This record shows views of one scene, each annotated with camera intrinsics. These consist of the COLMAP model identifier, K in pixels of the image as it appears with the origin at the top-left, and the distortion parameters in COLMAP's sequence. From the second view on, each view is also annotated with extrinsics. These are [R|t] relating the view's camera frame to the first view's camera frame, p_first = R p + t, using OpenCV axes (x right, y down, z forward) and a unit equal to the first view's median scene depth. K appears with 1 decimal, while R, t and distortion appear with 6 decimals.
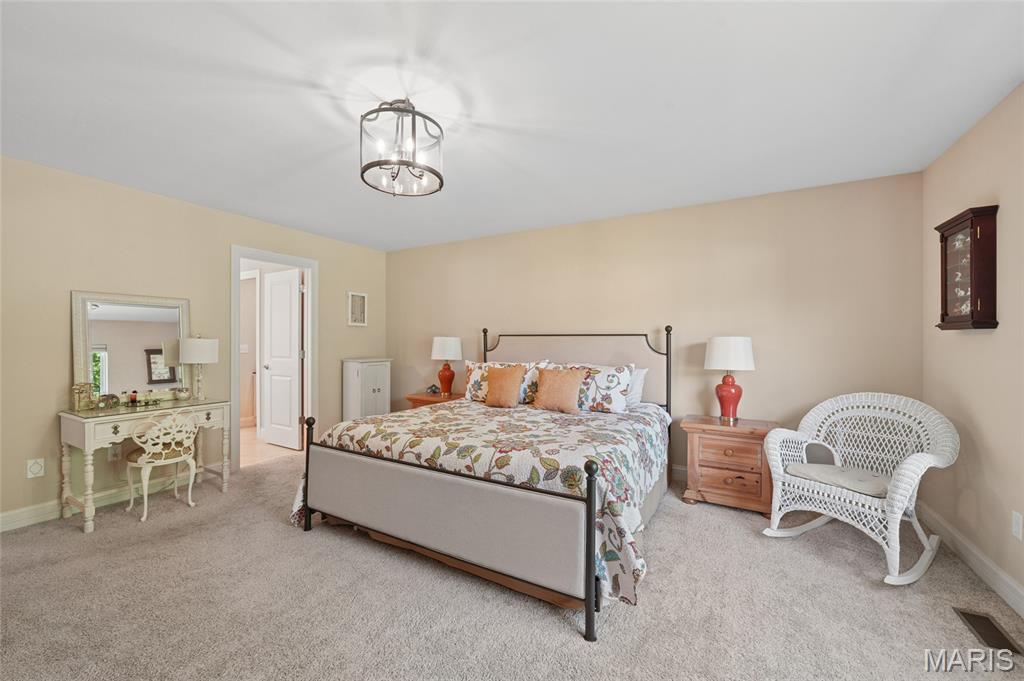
lens RADIAL K [[399.7, 0, 512.0], [0, 399.7, 340.5], [0, 0, 1]] dist [-0.001252, 0.000006]
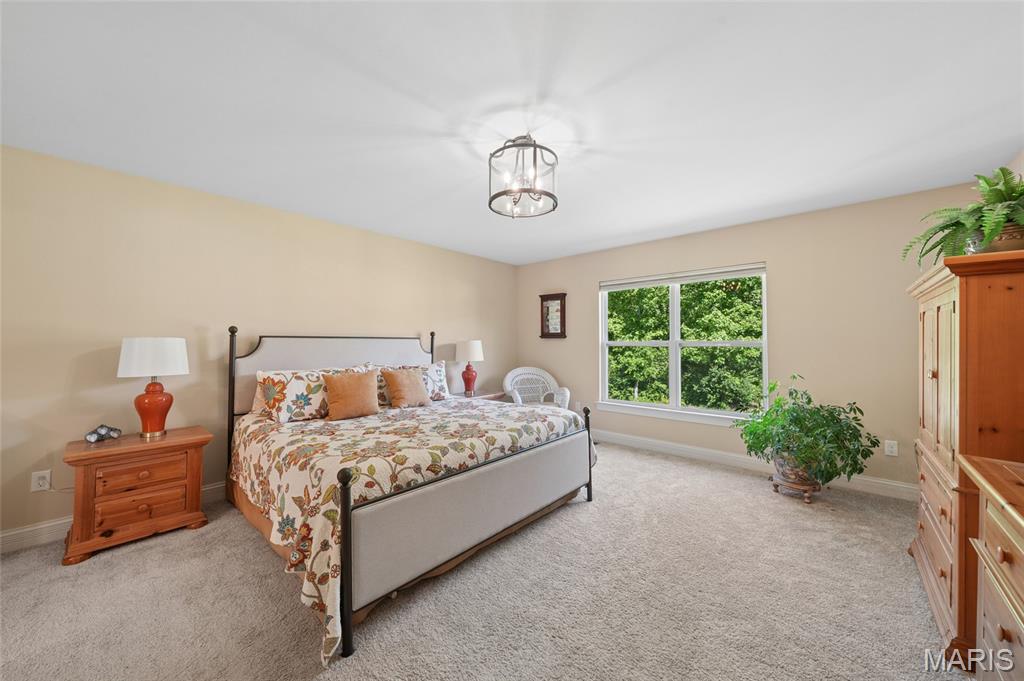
lens RADIAL K [[373.6, 0, 511.9], [0, 373.6, 343.5], [0, 0, 1]] dist [-0.001787, -0.000044]
pose [[0.195937, -0.002309, 0.980614, -0.890597], [0.000836, 0.999997, 0.002187, -0.000194], [-0.980616, 0.000391, 0.195938, 0.561011]]
